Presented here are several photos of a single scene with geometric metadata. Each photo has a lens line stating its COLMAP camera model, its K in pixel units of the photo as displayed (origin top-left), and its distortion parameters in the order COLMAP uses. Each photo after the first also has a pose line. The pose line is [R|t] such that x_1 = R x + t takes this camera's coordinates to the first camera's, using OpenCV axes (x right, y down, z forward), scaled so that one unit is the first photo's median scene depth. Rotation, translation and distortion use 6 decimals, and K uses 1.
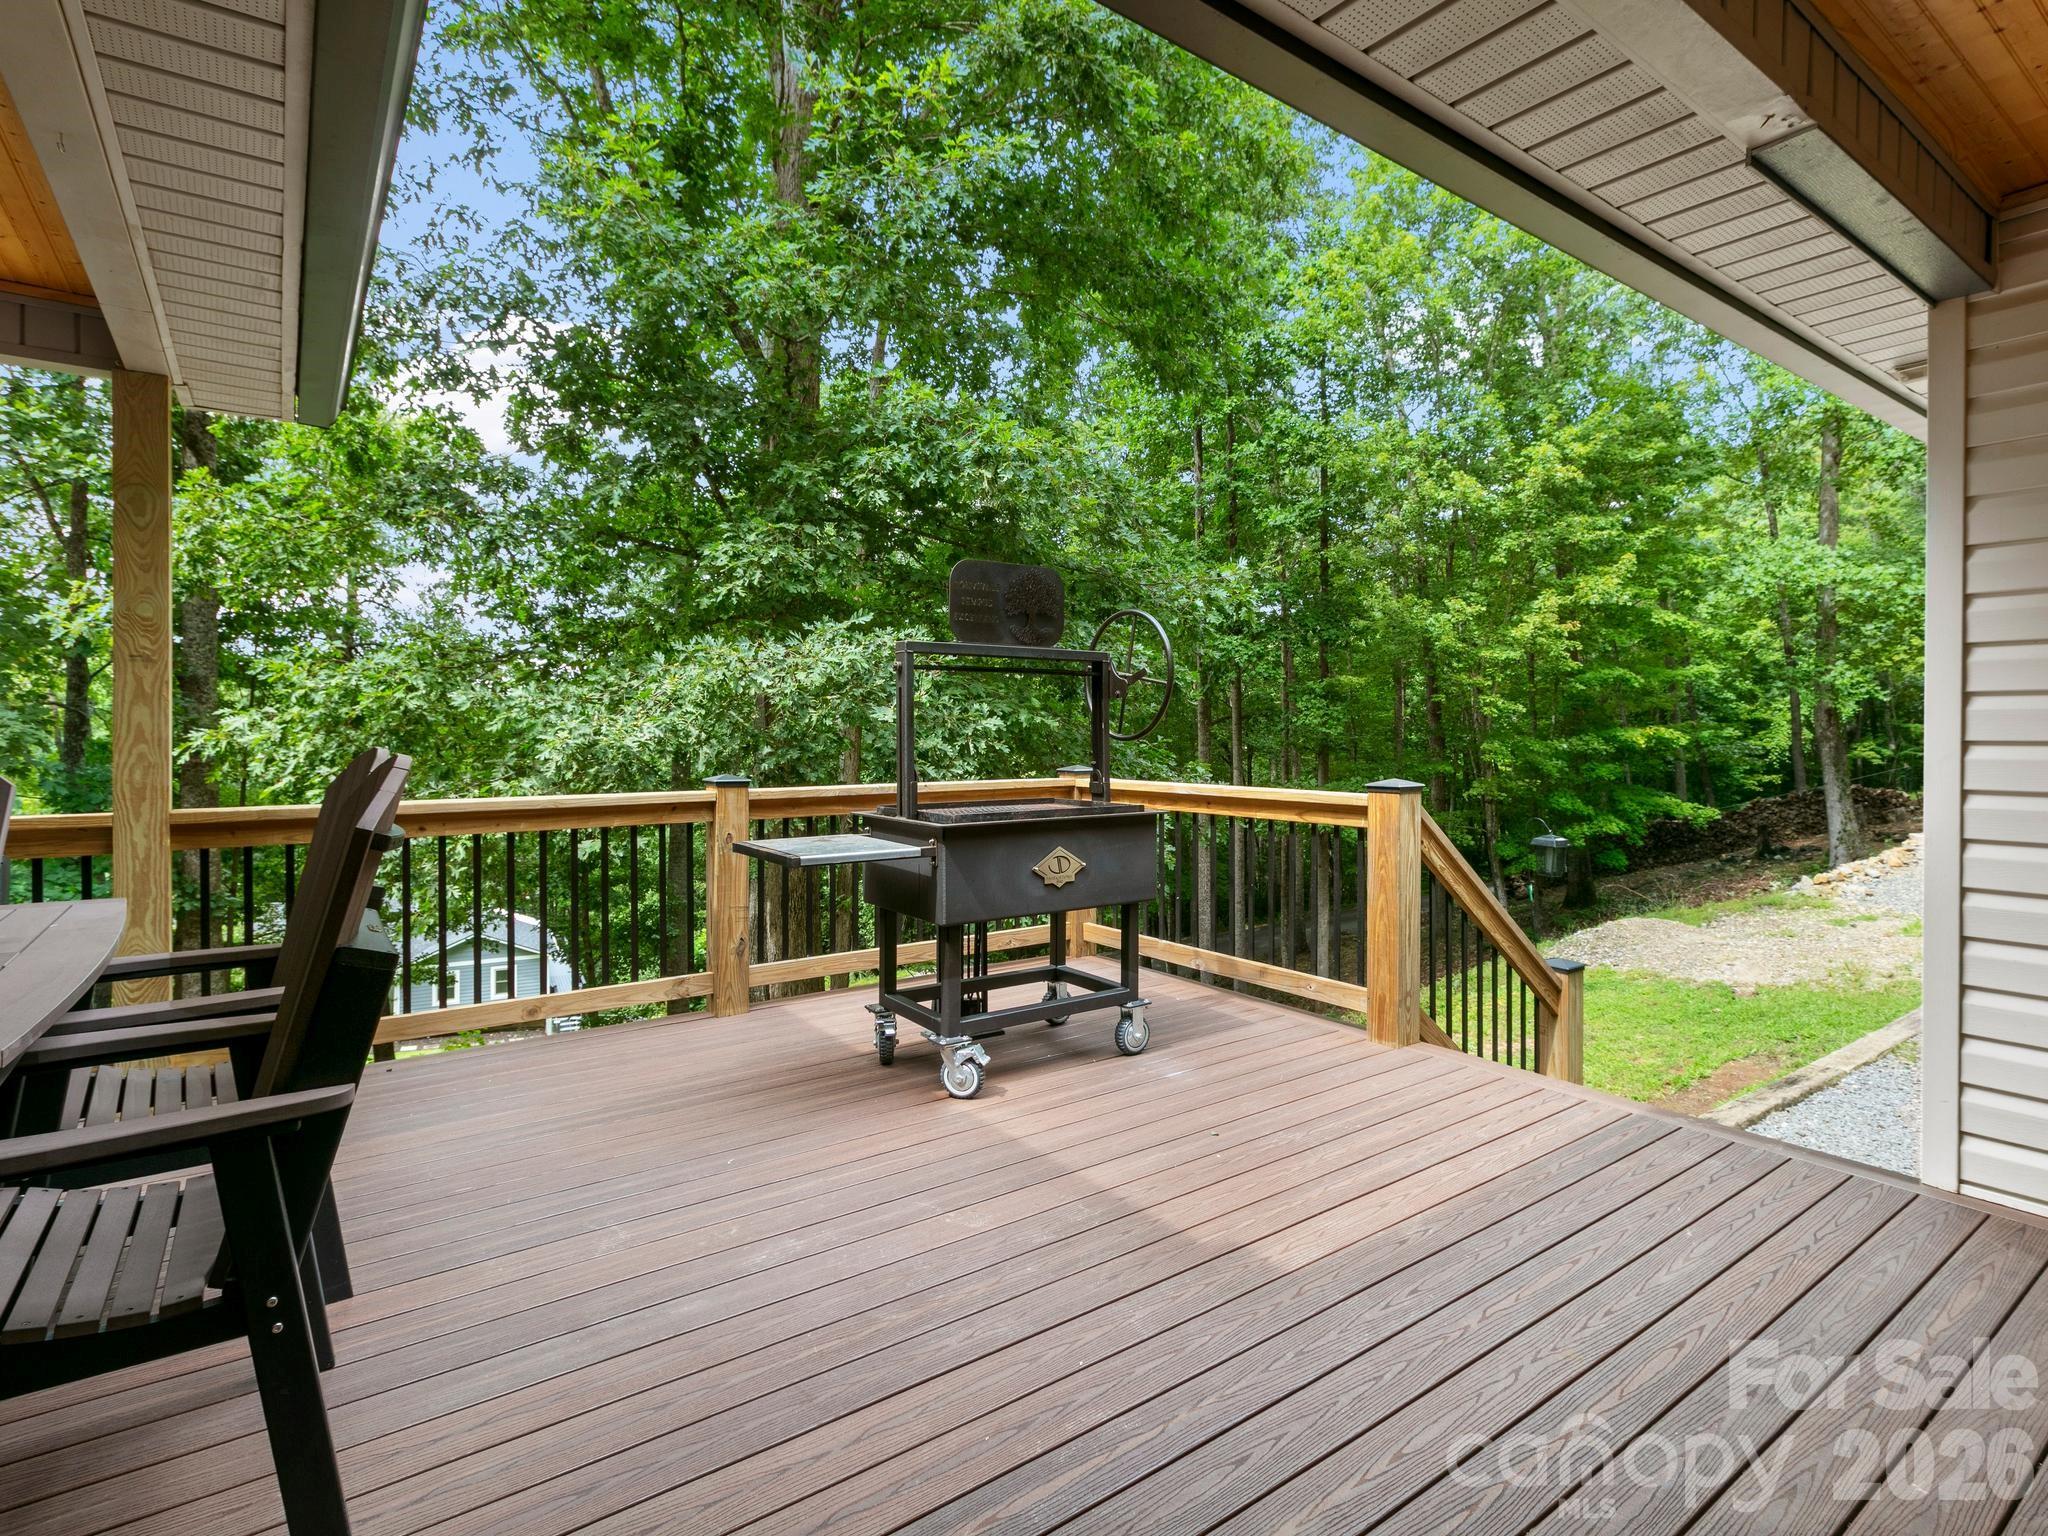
lens RADIAL K [[1036.6, 0, 1047.1], [0, 1036.6, 732.3], [0, 0, 1]] dist [0.001738, -0.000002]
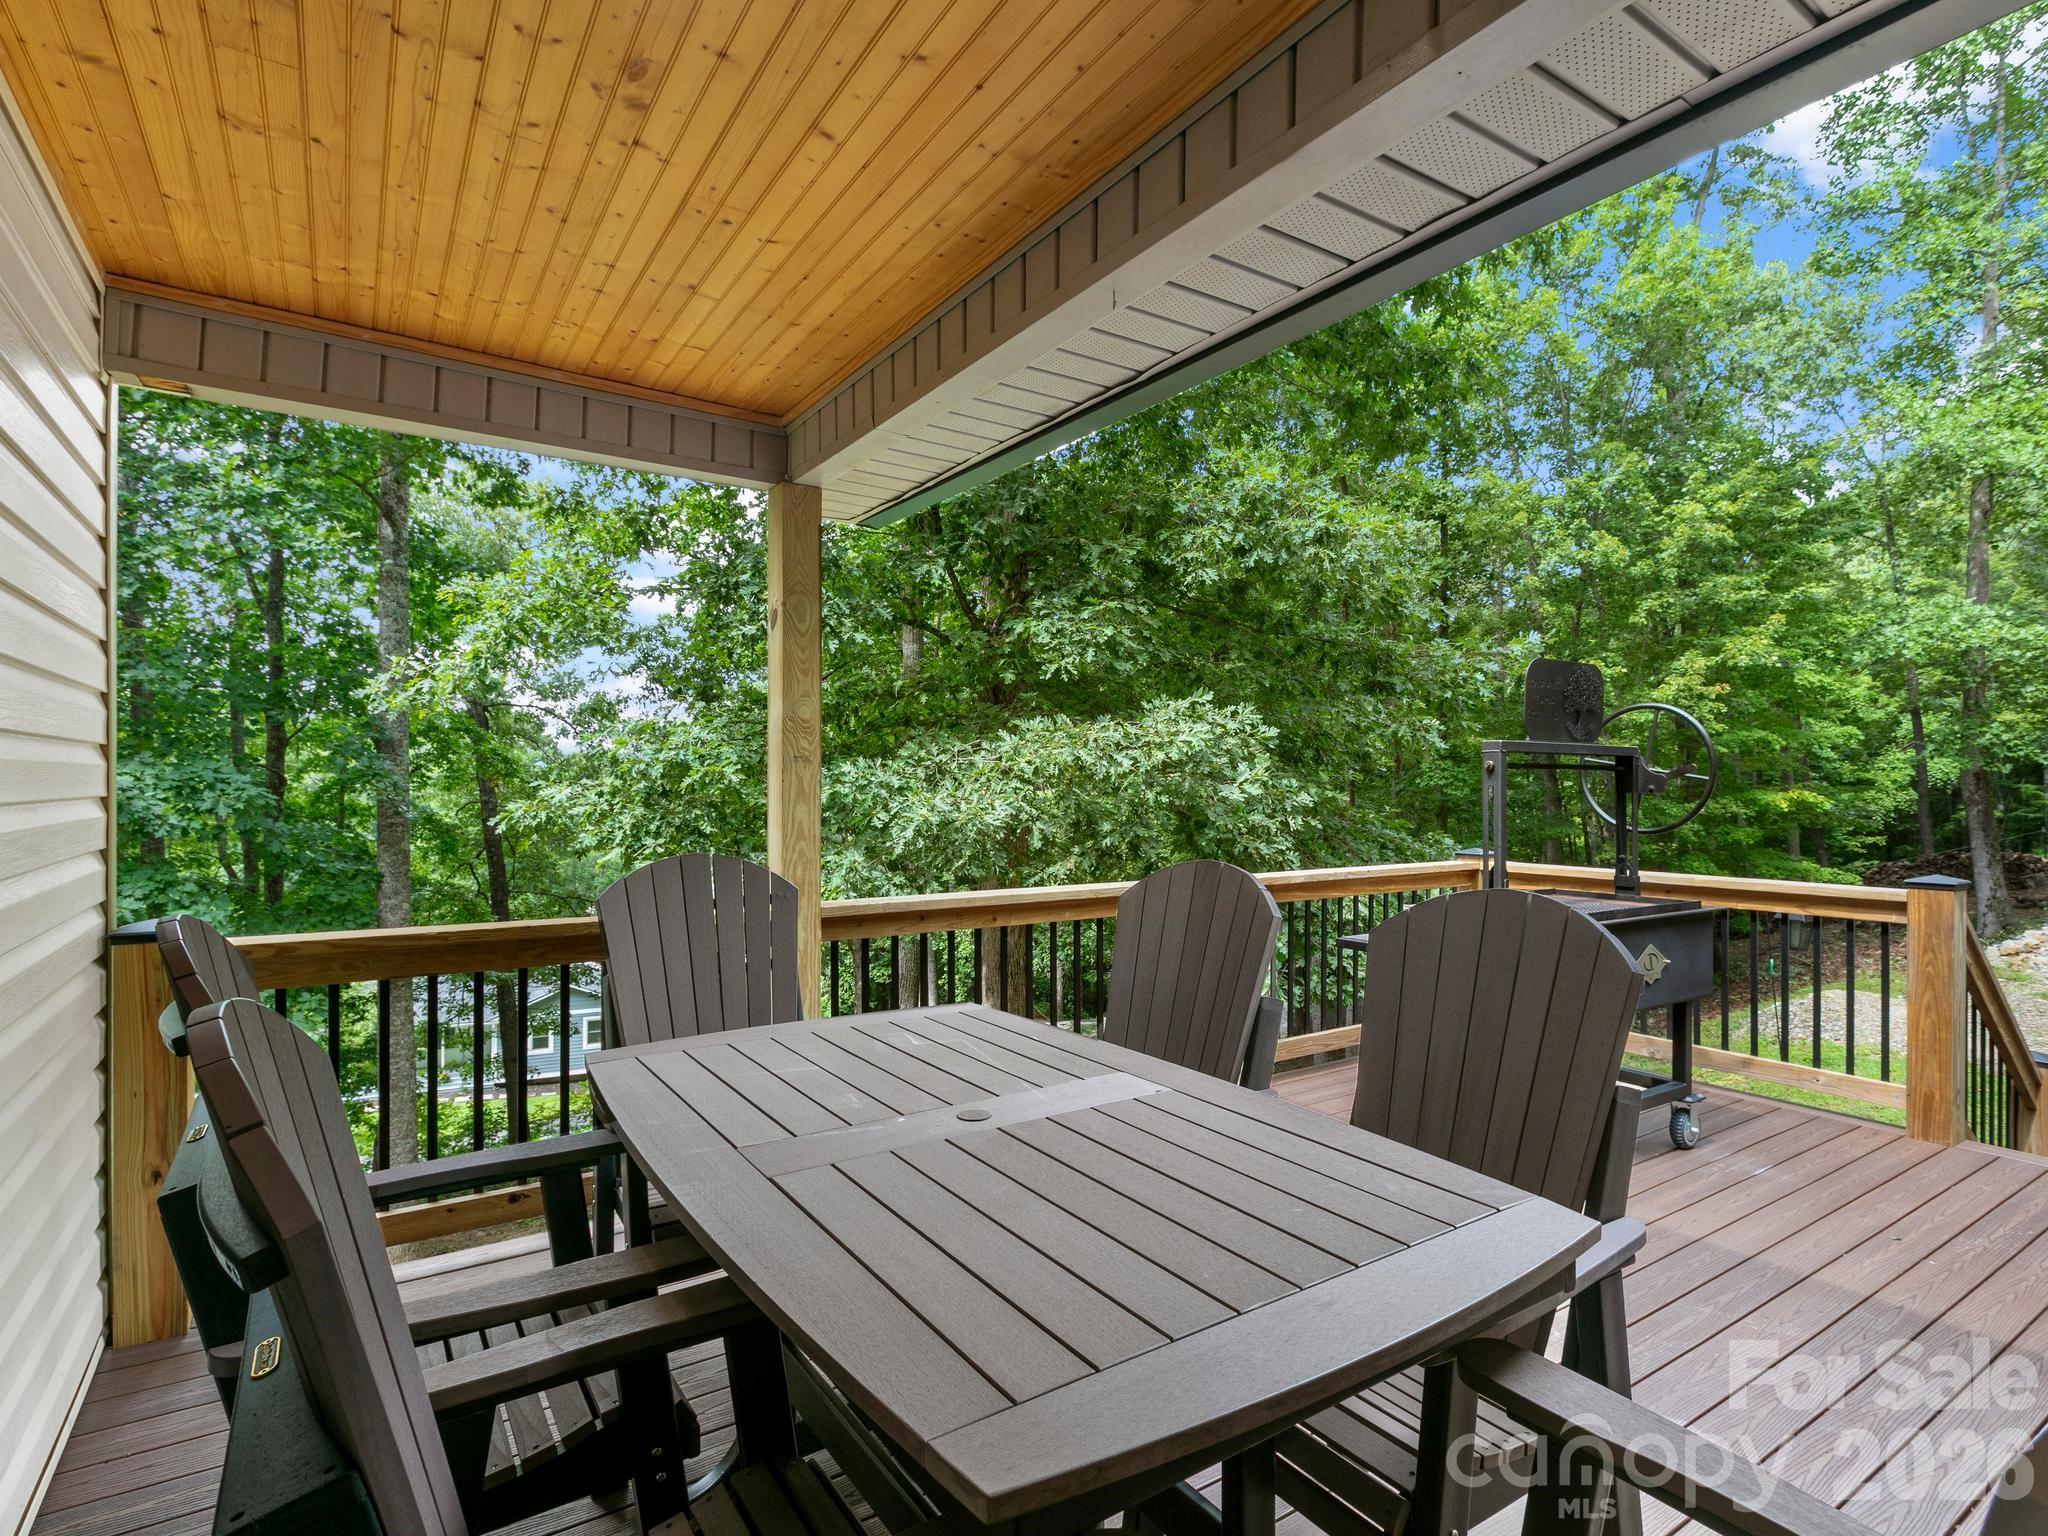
lens RADIAL K [[1036.6, 0, 1028.4], [0, 1036.6, 786.4], [0, 0, 1]] dist [0.001738, -0.000002]
pose [[0.999327, 0.003808, -0.036493, -0.110003], [-0.003743, 0.999991, 0.001848, -0.008462], [0.036500, -0.001710, 0.999332, -0.006013]]
